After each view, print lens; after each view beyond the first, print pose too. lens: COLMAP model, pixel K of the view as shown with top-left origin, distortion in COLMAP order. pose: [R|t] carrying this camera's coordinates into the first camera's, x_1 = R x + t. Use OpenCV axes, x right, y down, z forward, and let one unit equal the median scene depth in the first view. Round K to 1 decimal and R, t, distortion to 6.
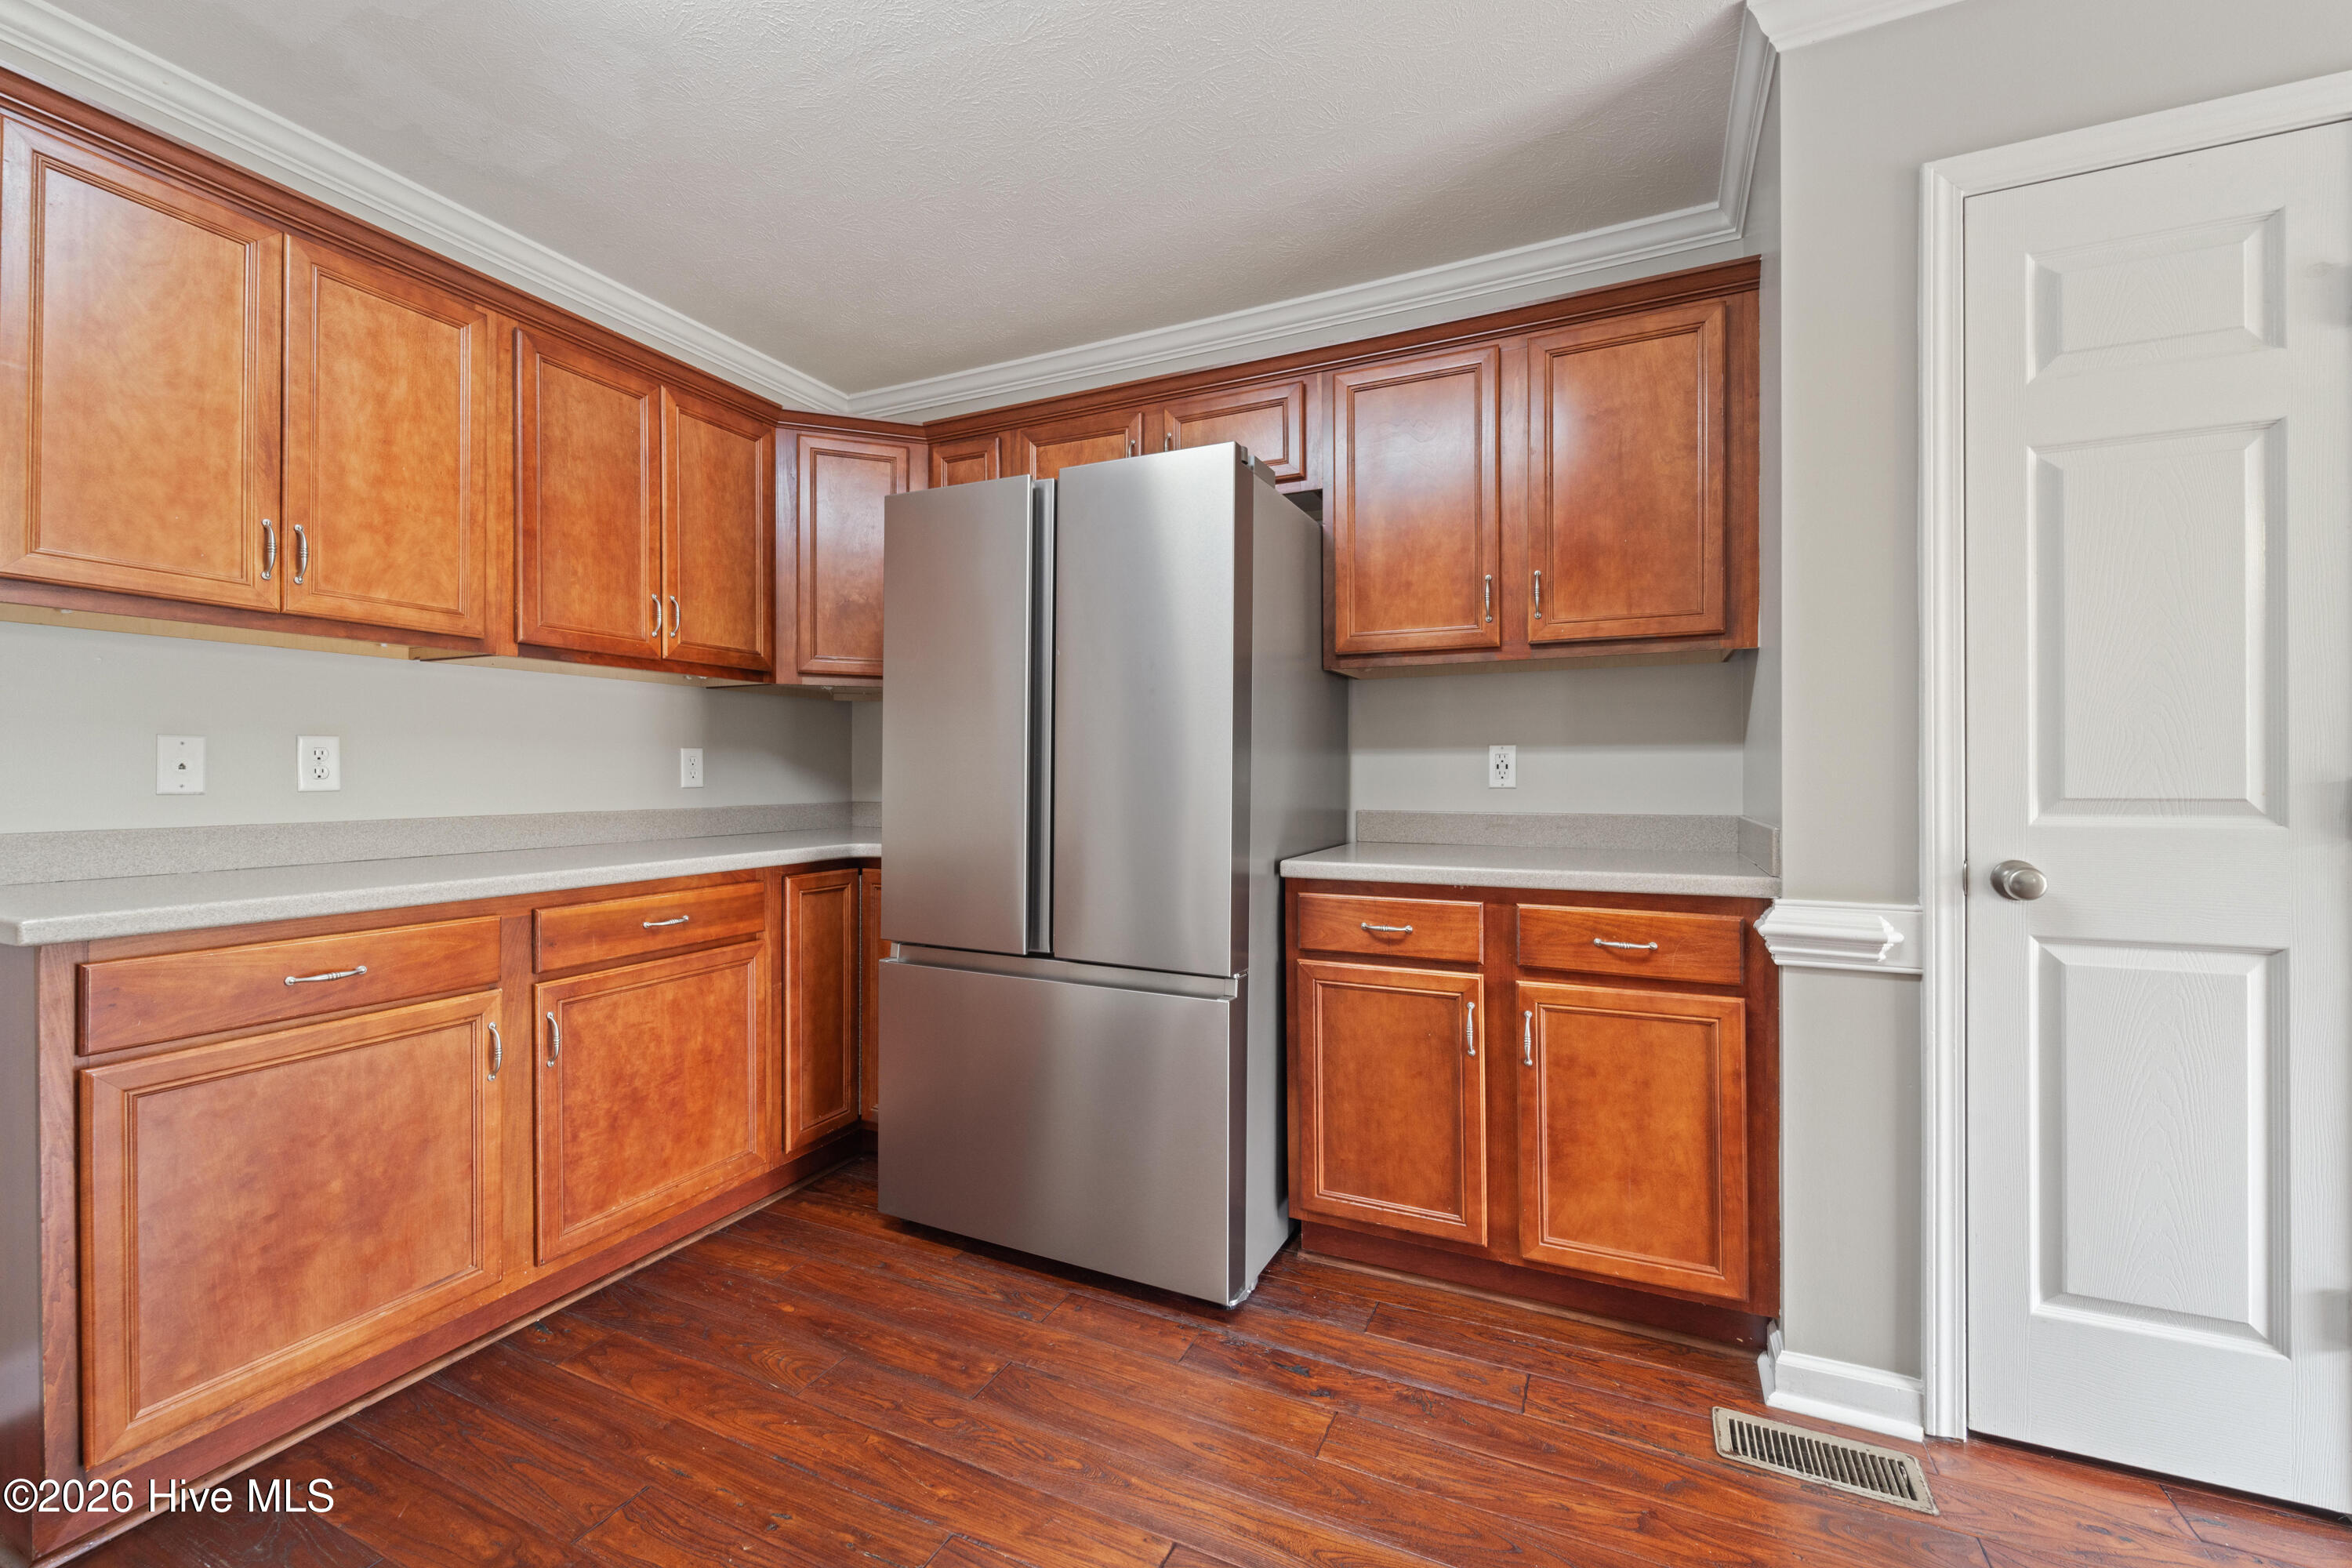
lens RADIAL K [[946.3, 0, 1180.1], [0, 946.3, 776.5], [0, 0, 1]] dist [-0.000355, 0.000076]
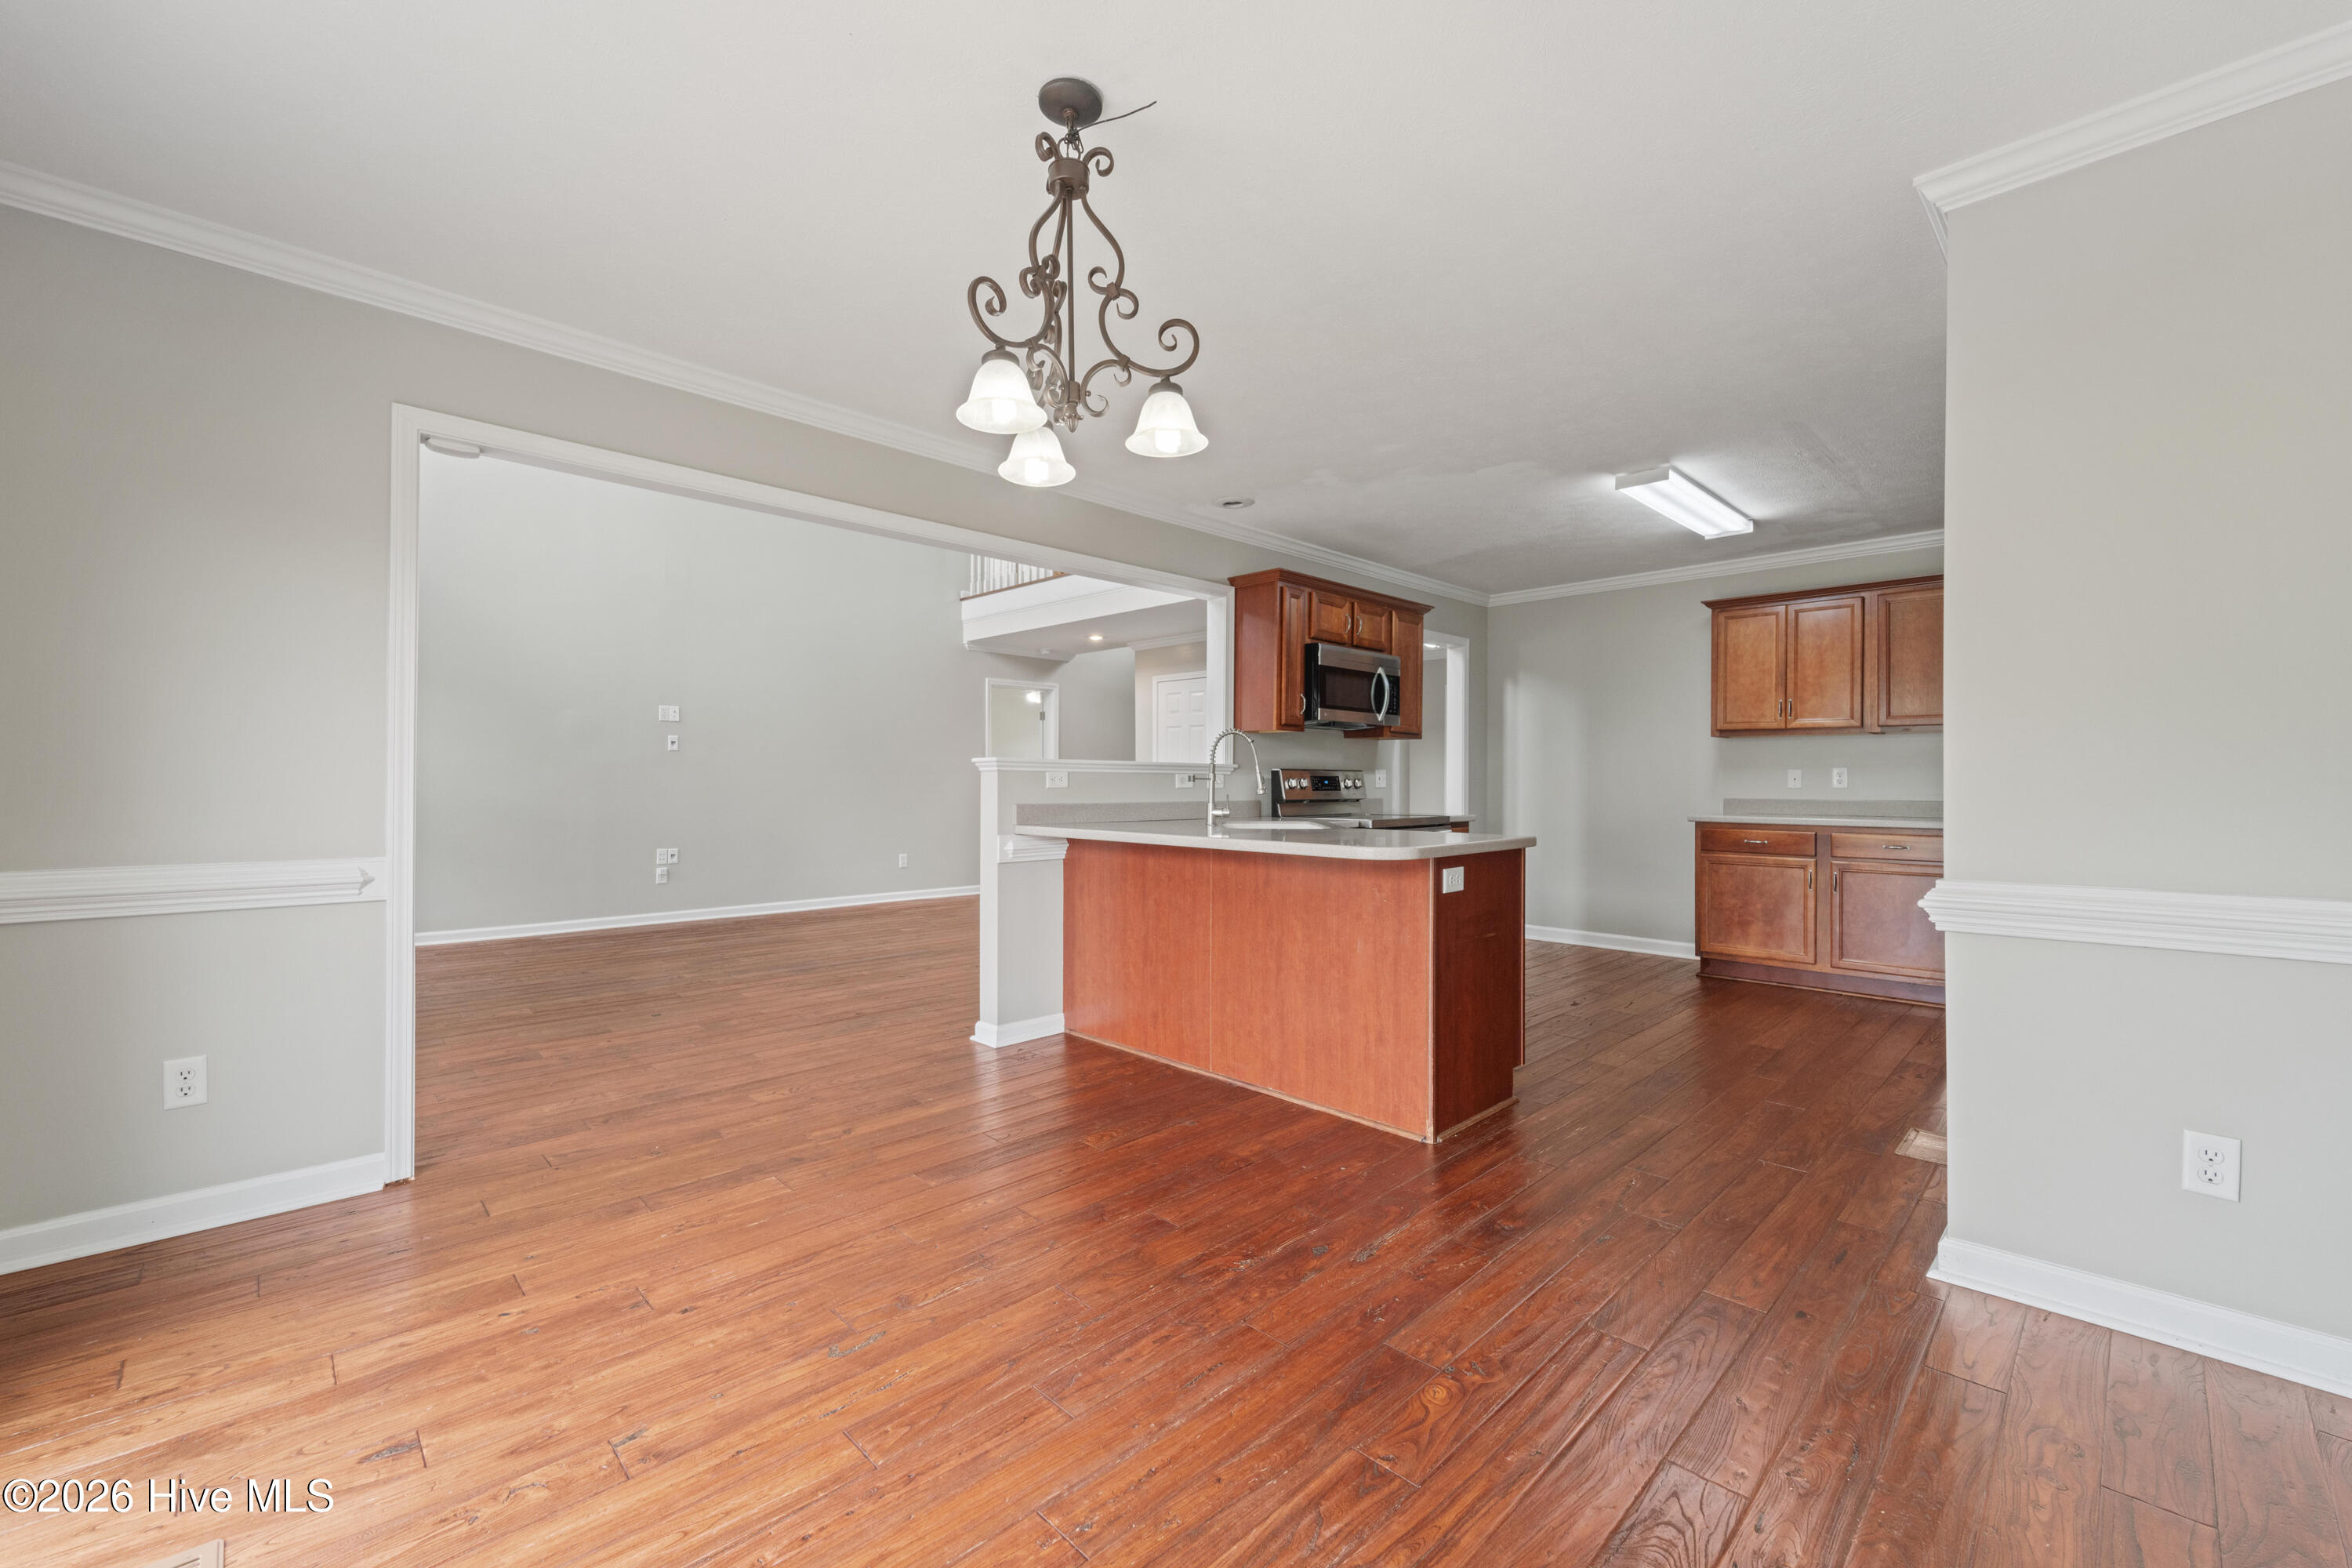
lens RADIAL K [[946.3, 0, 1180.1], [0, 946.3, 776.5], [0, 0, 1]] dist [-0.000355, 0.000076]
pose [[-0.345670, -0.007155, -0.938329, 2.702776], [-0.004366, 0.999972, -0.006017, 0.007974], [0.938346, 0.002016, -0.345692, 0.227865]]
